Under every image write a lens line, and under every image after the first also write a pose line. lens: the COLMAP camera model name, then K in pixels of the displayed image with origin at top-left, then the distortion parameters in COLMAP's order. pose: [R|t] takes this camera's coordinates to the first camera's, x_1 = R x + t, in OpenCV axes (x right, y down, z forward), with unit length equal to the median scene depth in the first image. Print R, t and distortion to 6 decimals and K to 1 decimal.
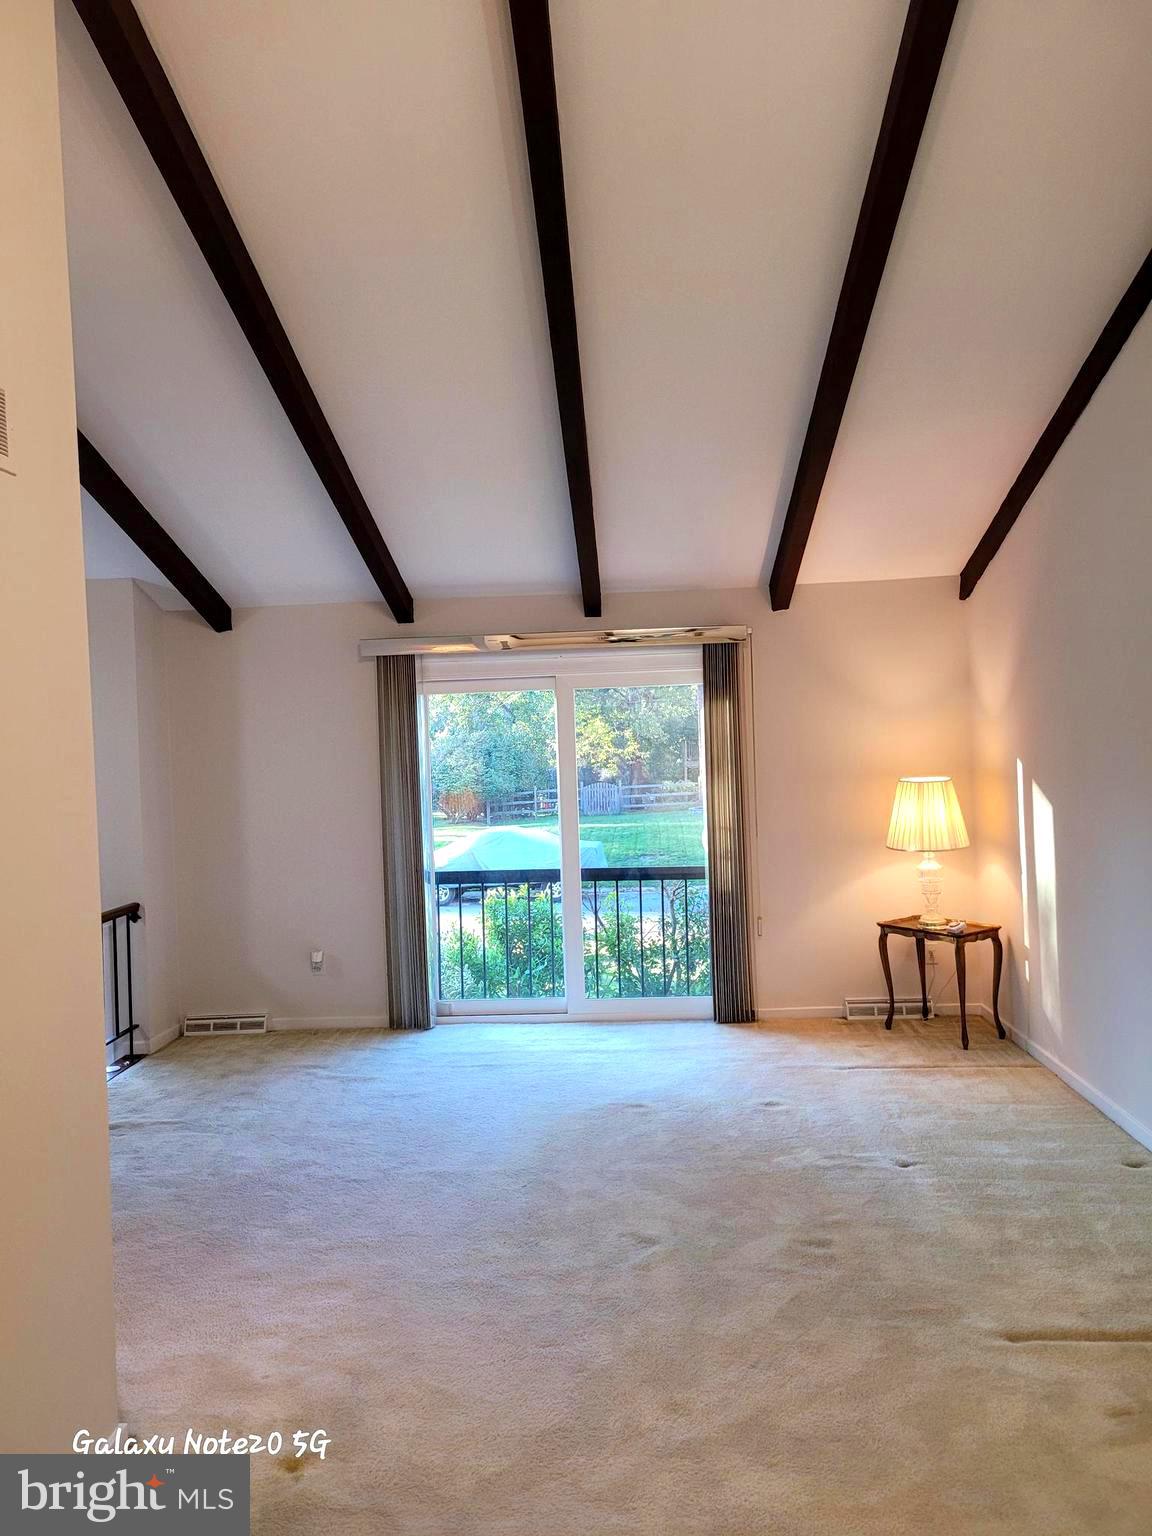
lens RADIAL K [[1150.8, 0, 571.1], [0, 1150.8, 750.5], [0, 0, 1]] dist [0.055537, -0.041073]
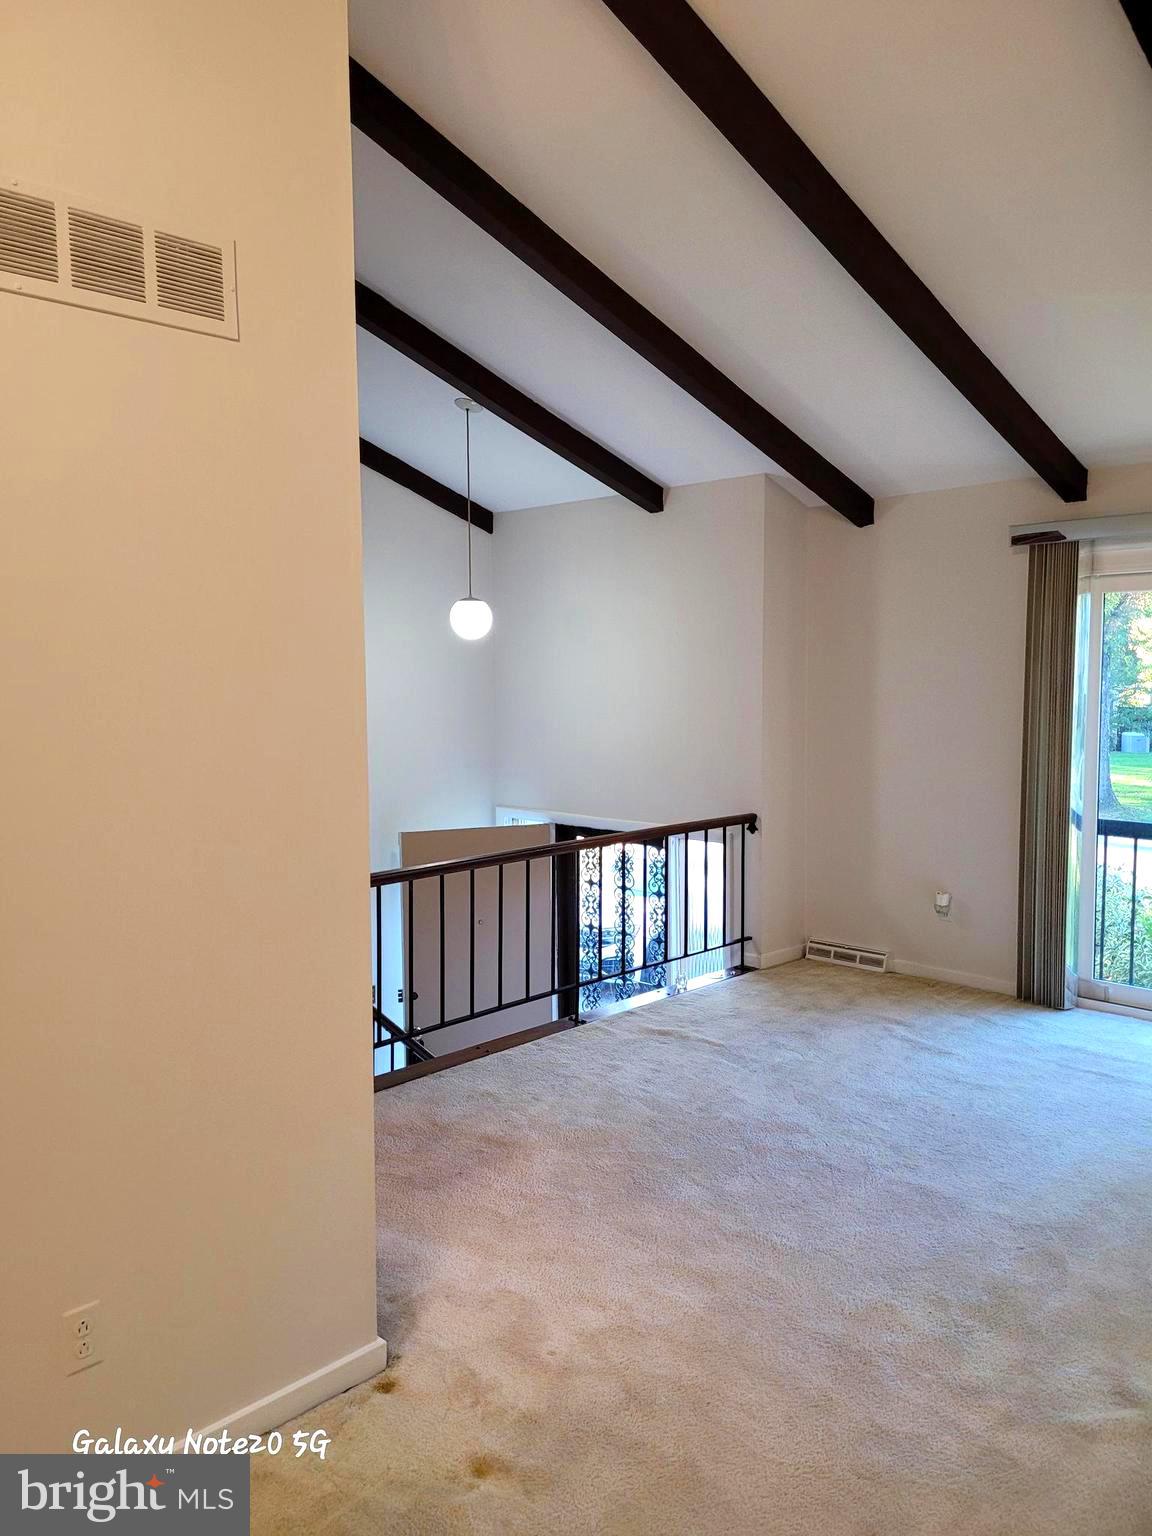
lens RADIAL K [[1150.8, 0, 571.1], [0, 1150.8, 750.5], [0, 0, 1]] dist [0.055537, -0.041073]
pose [[0.745468, 0.076599, -0.662125, 0.153461], [-0.028969, 0.996159, 0.082627, 0.003531], [0.665912, -0.042415, 0.744824, 0.188701]]
